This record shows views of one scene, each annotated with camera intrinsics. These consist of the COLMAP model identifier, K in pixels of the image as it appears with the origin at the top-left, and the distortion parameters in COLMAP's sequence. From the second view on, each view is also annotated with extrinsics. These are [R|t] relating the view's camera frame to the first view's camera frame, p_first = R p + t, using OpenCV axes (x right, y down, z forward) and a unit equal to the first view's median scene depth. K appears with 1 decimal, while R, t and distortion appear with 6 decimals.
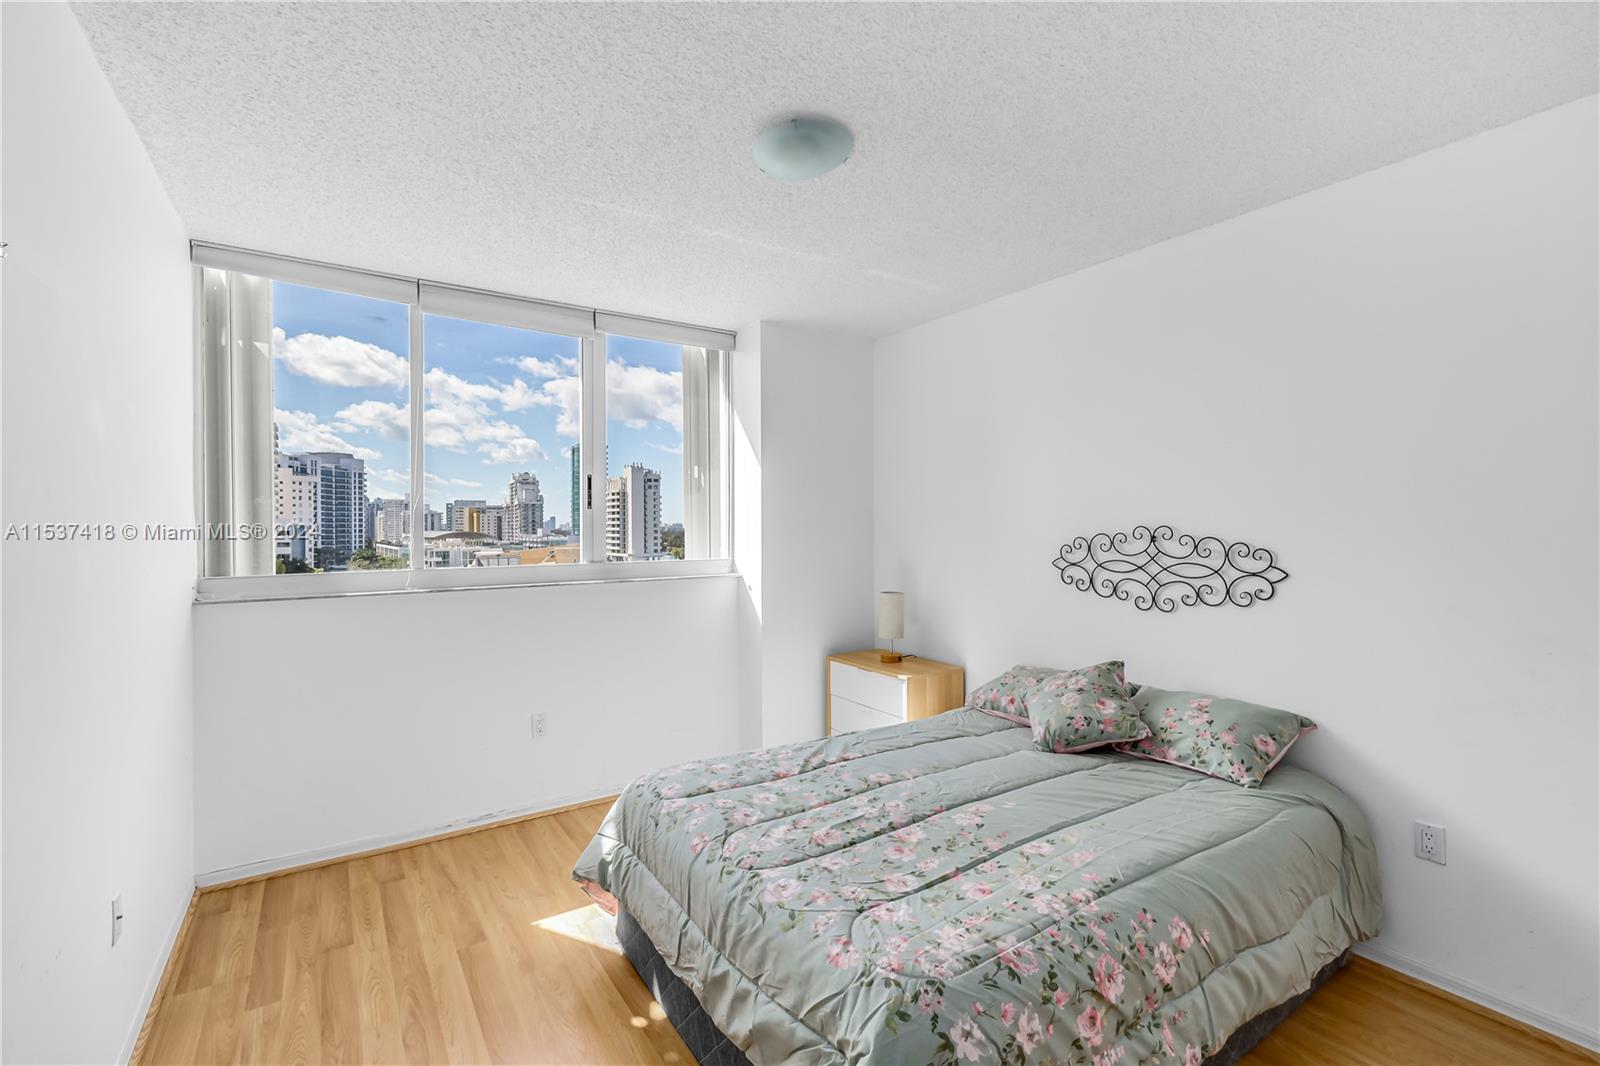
lens RADIAL K [[714.1, 0, 797.8], [0, 714.1, 526.0], [0, 0, 1]] dist [0.001557, -0.005092]
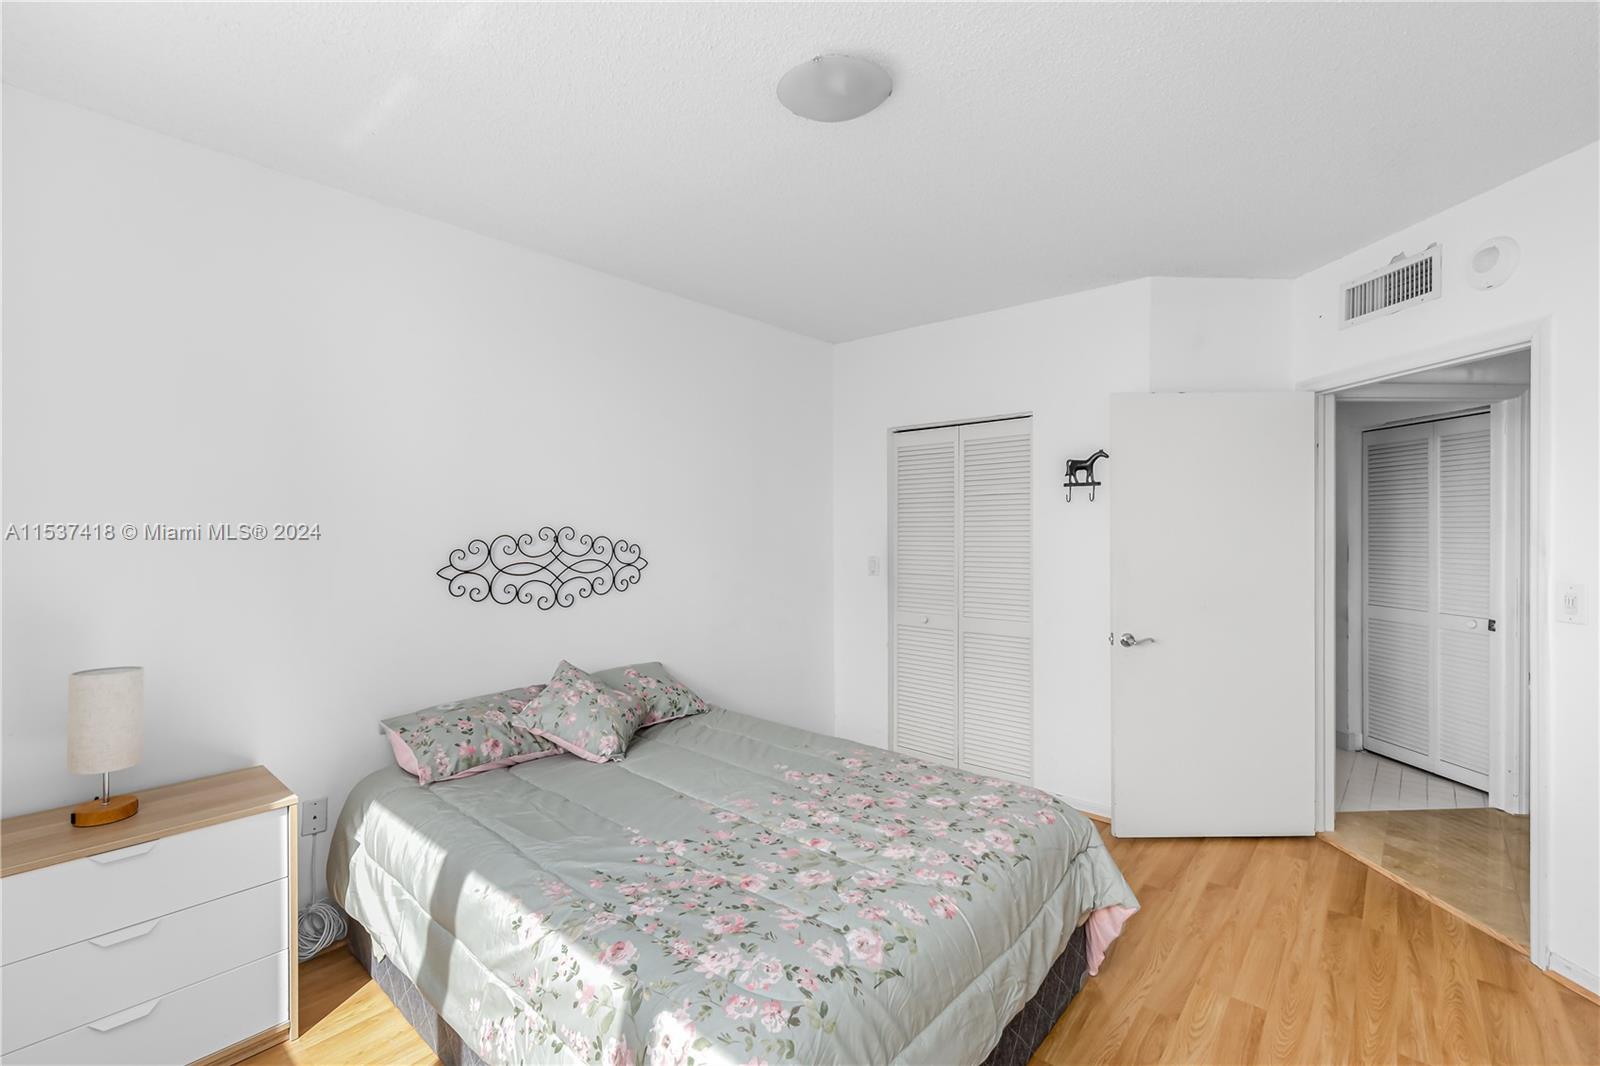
lens RADIAL K [[714.1, 0, 797.1], [0, 714.1, 533.0], [0, 0, 1]] dist [0.001557, -0.005092]
pose [[-0.275033, -0.004339, 0.961425, -0.603617], [0.006740, 0.999957, 0.006441, 0.004401], [-0.961411, 0.008252, -0.274991, 0.949063]]
